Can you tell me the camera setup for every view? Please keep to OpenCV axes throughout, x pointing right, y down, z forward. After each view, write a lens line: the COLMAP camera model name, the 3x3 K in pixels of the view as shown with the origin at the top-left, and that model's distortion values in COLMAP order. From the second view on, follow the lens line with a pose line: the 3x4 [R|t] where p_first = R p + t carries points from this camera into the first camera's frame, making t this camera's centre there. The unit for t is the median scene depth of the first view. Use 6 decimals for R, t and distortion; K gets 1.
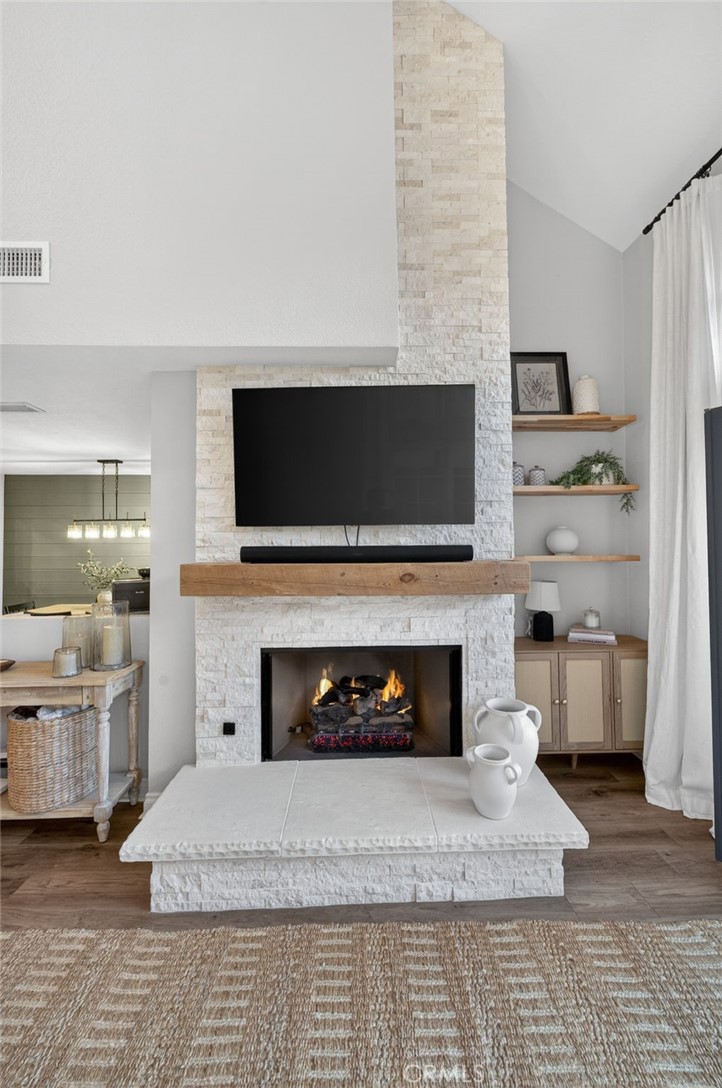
lens RADIAL K [[427.1, 0, 358.0], [0, 427.1, 535.7], [0, 0, 1]] dist [-0.012316, 0.000031]
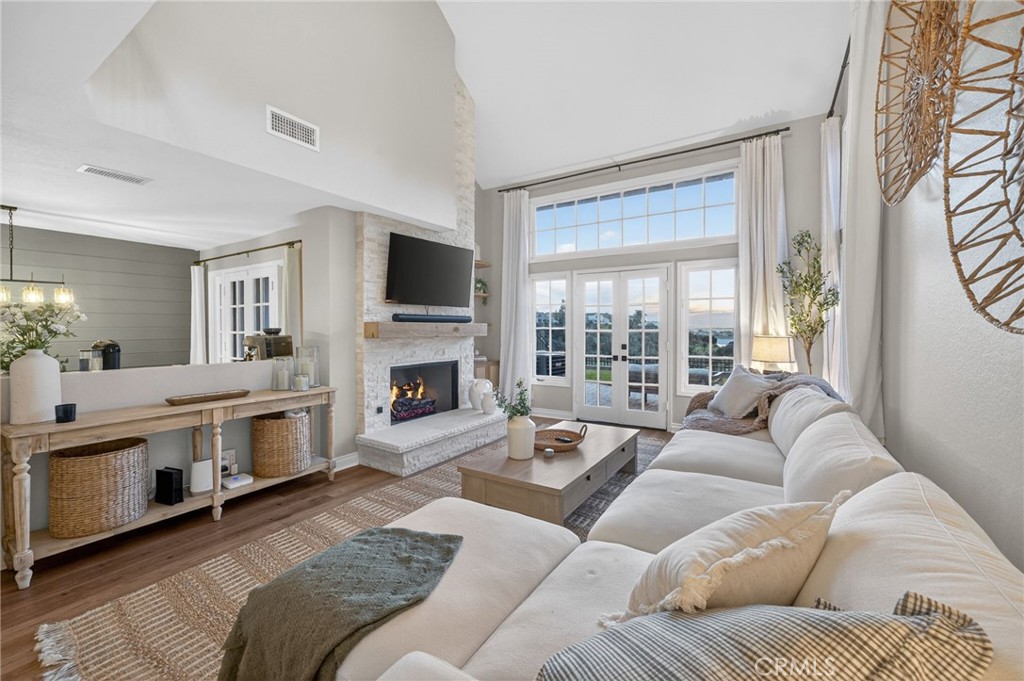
lens RADIAL K [[401.9, 0, 512.9], [0, 401.9, 326.9], [0, 0, 1]] dist [-0.012316, 0.000031]
pose [[0.574035, 0.008565, 0.818786, -1.403561], [-0.021397, 0.999761, 0.004543, 0.062789], [-0.818551, -0.020128, 0.574081, -0.491425]]
